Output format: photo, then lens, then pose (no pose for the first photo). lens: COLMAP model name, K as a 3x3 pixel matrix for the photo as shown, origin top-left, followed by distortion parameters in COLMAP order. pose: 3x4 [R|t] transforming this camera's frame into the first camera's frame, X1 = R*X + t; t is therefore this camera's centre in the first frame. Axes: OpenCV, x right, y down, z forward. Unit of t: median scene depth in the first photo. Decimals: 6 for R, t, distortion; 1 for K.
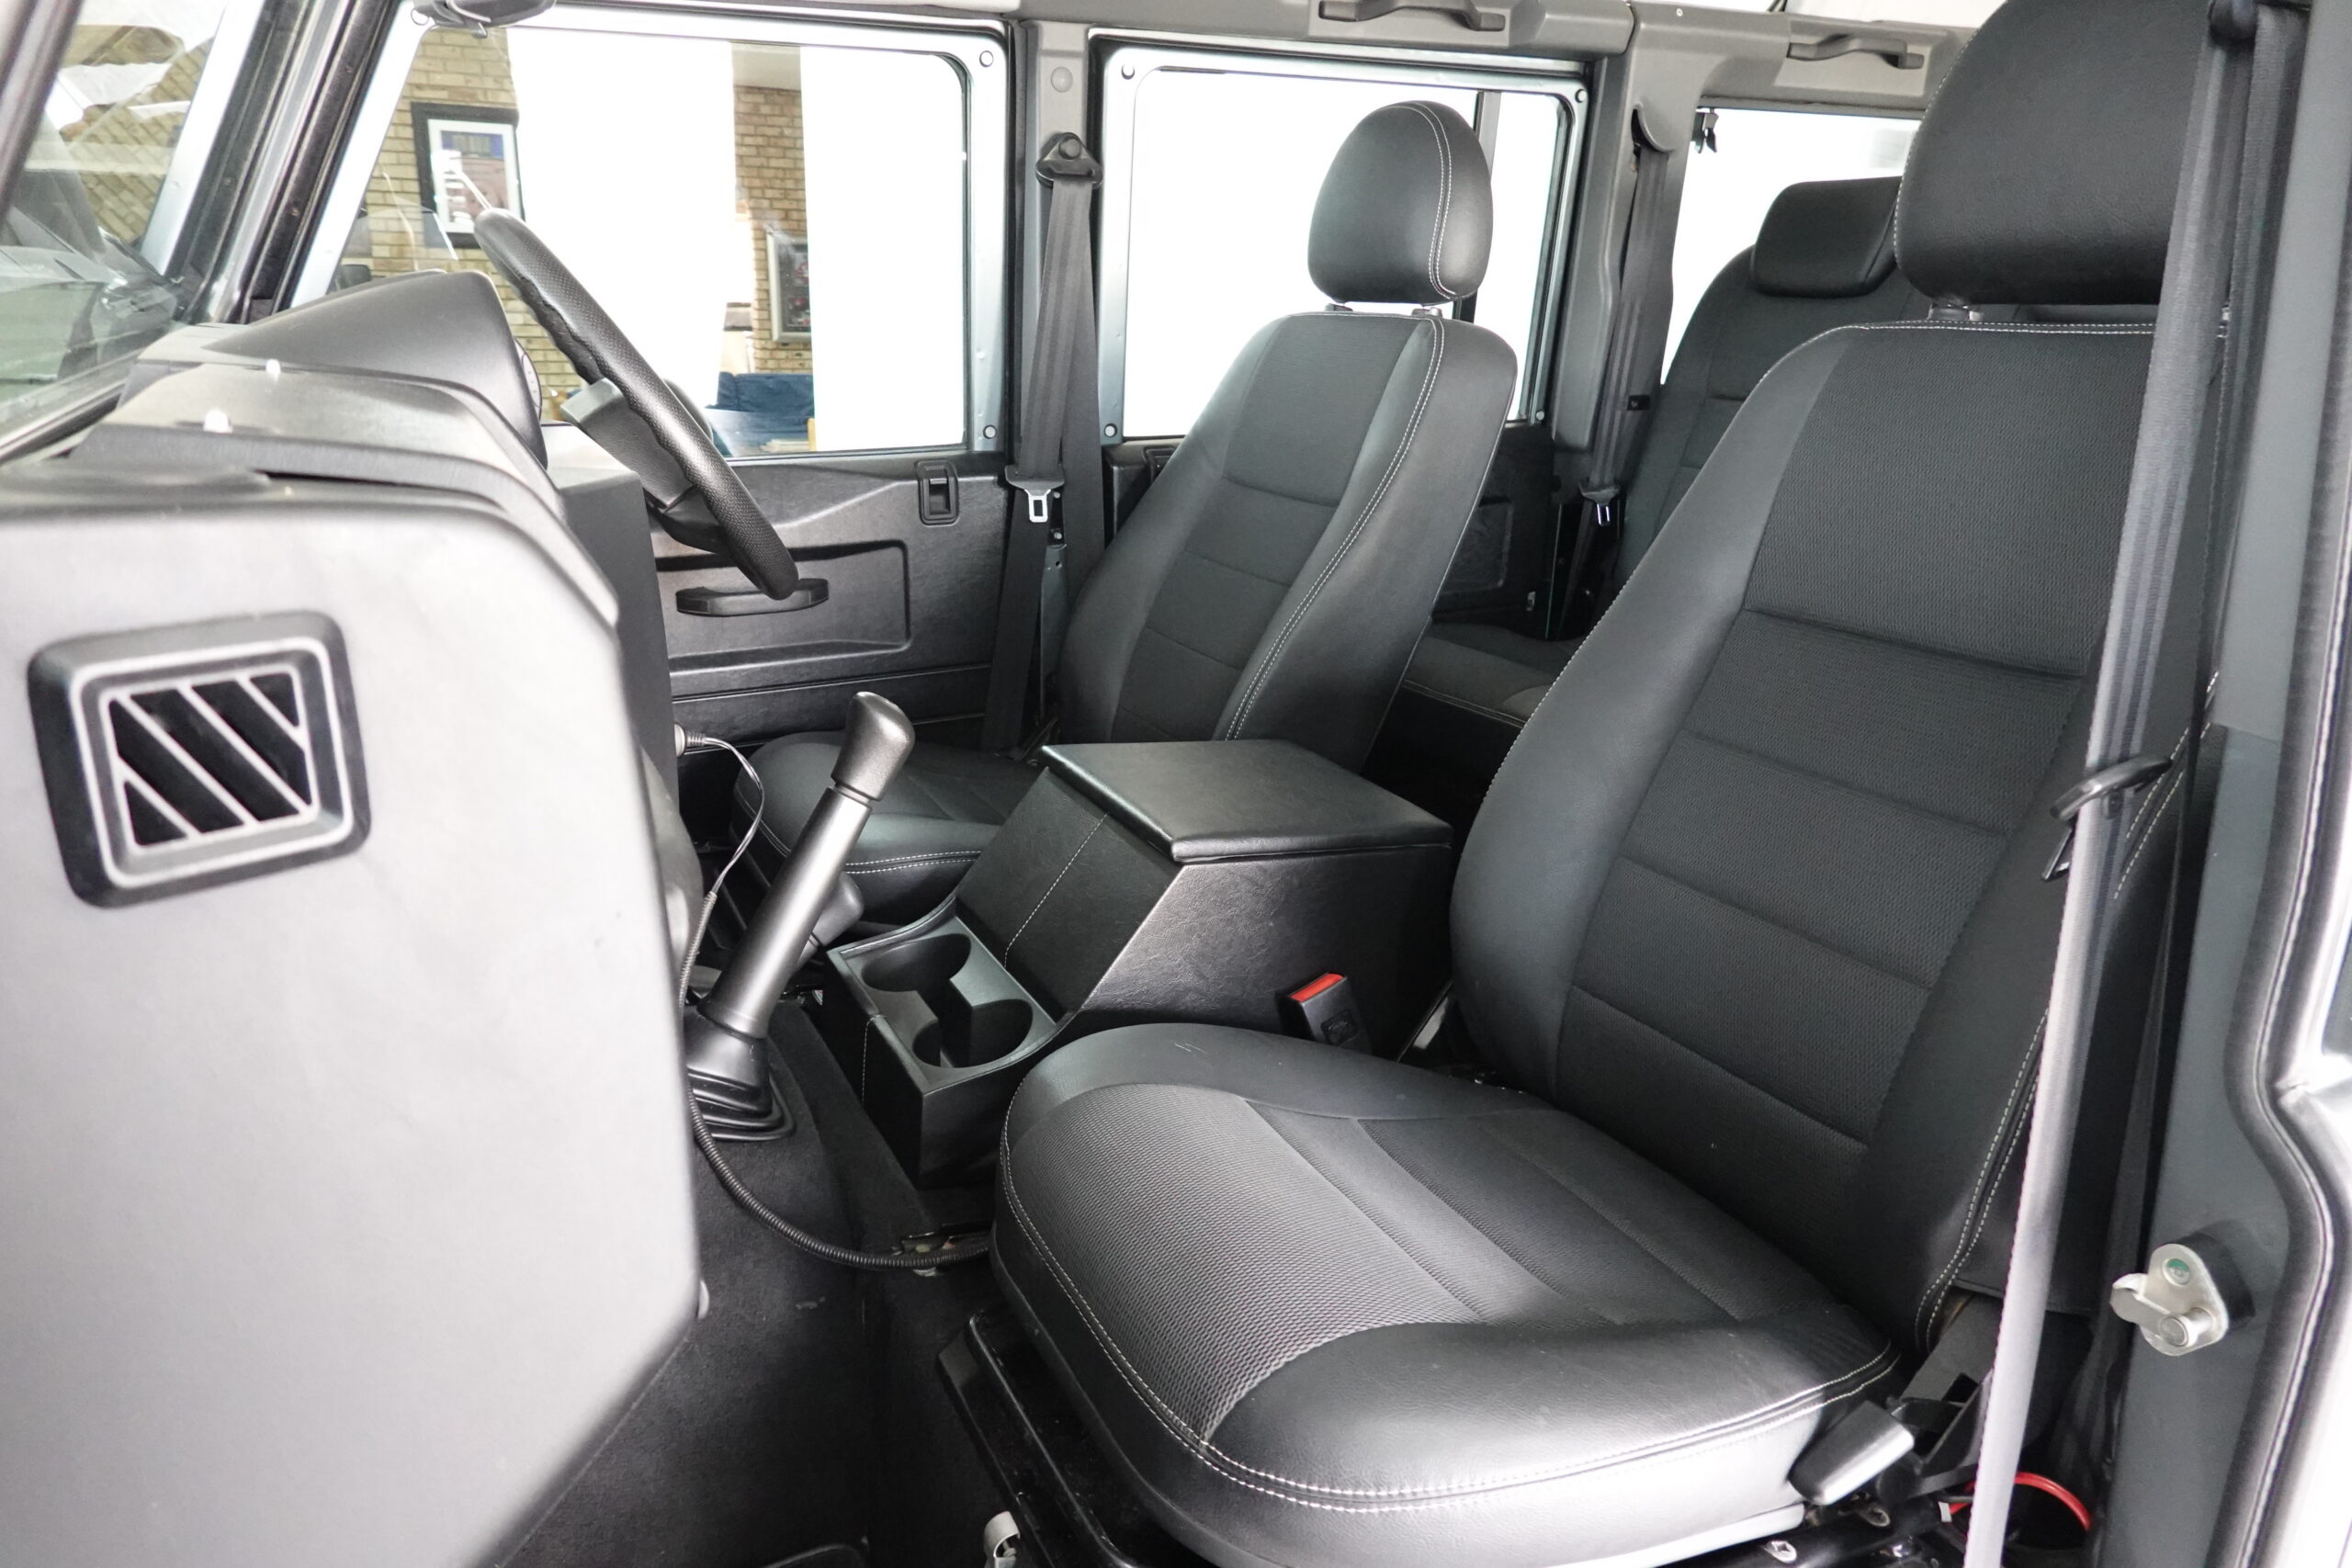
lens RADIAL K [[1555.4, 0, 1167.3], [0, 1555.4, 787.2], [0, 0, 1]] dist [-0.002824, -0.001104]
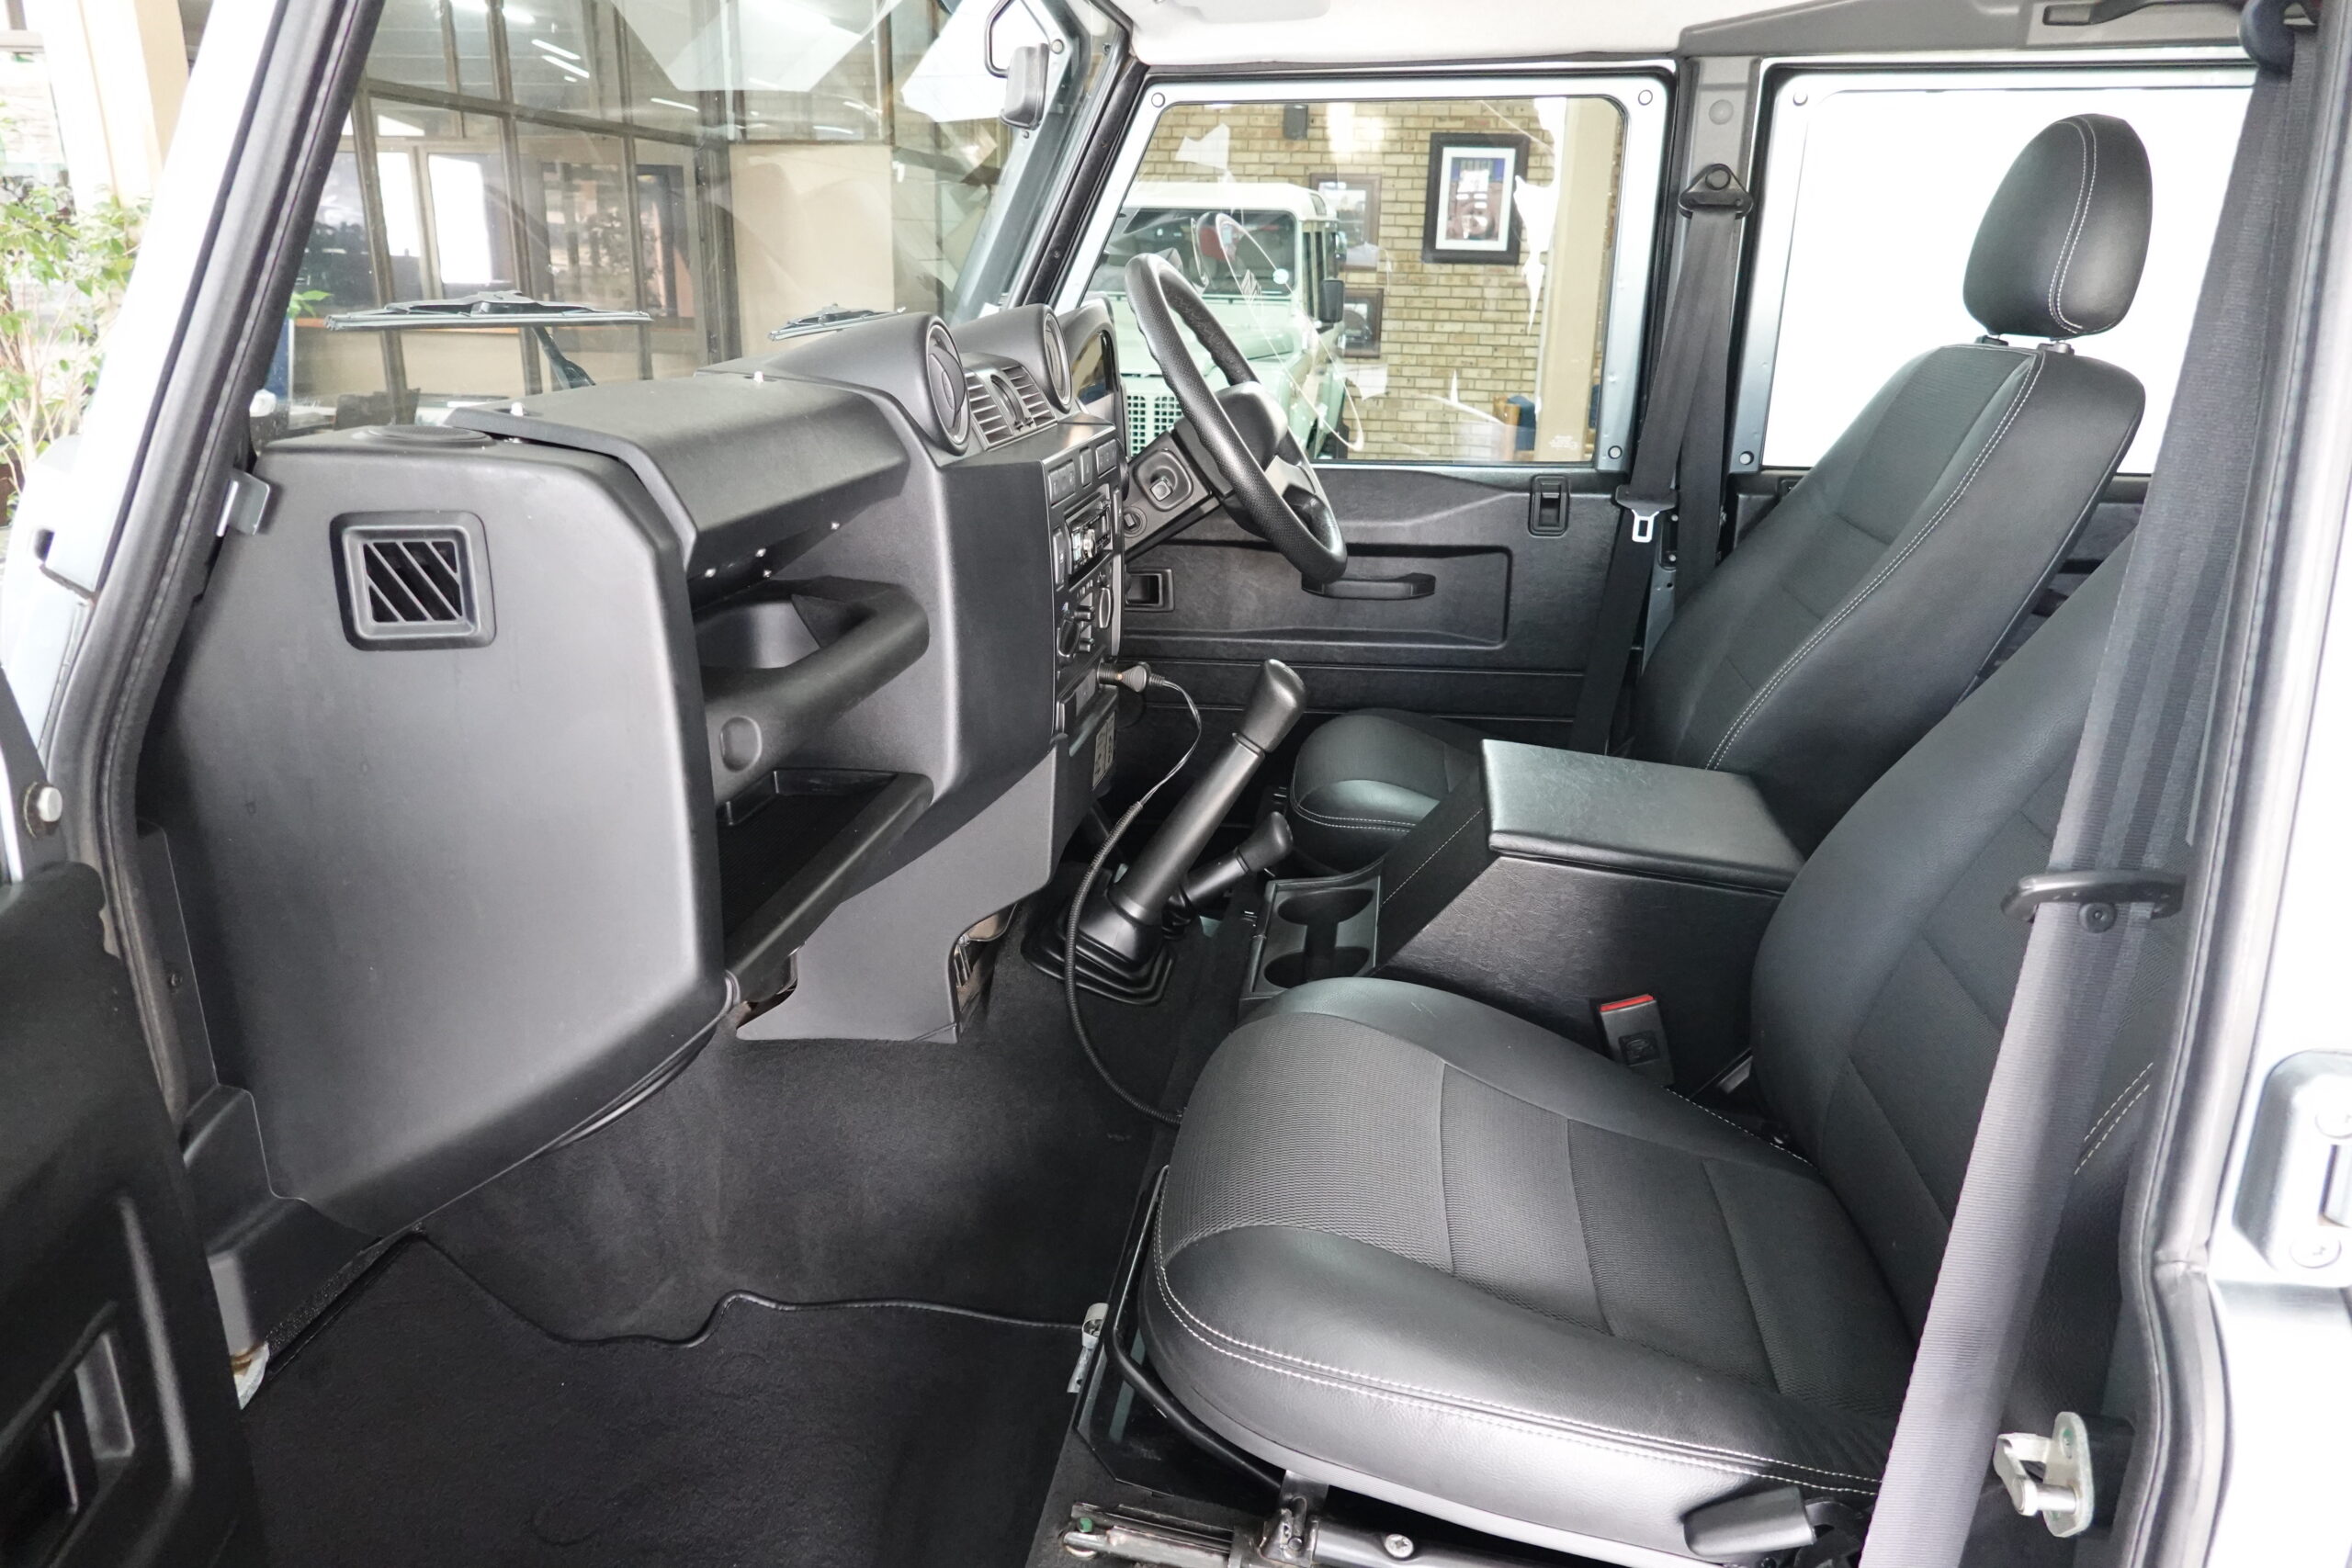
lens RADIAL K [[1555.4, 0, 1178.8], [0, 1555.4, 785.0], [0, 0, 1]] dist [-0.002824, -0.001104]
pose [[0.824956, 0.170596, -0.538836, 0.249796], [-0.174527, 0.983659, 0.044228, -0.004434], [0.537576, 0.057555, 0.841249, -0.021096]]
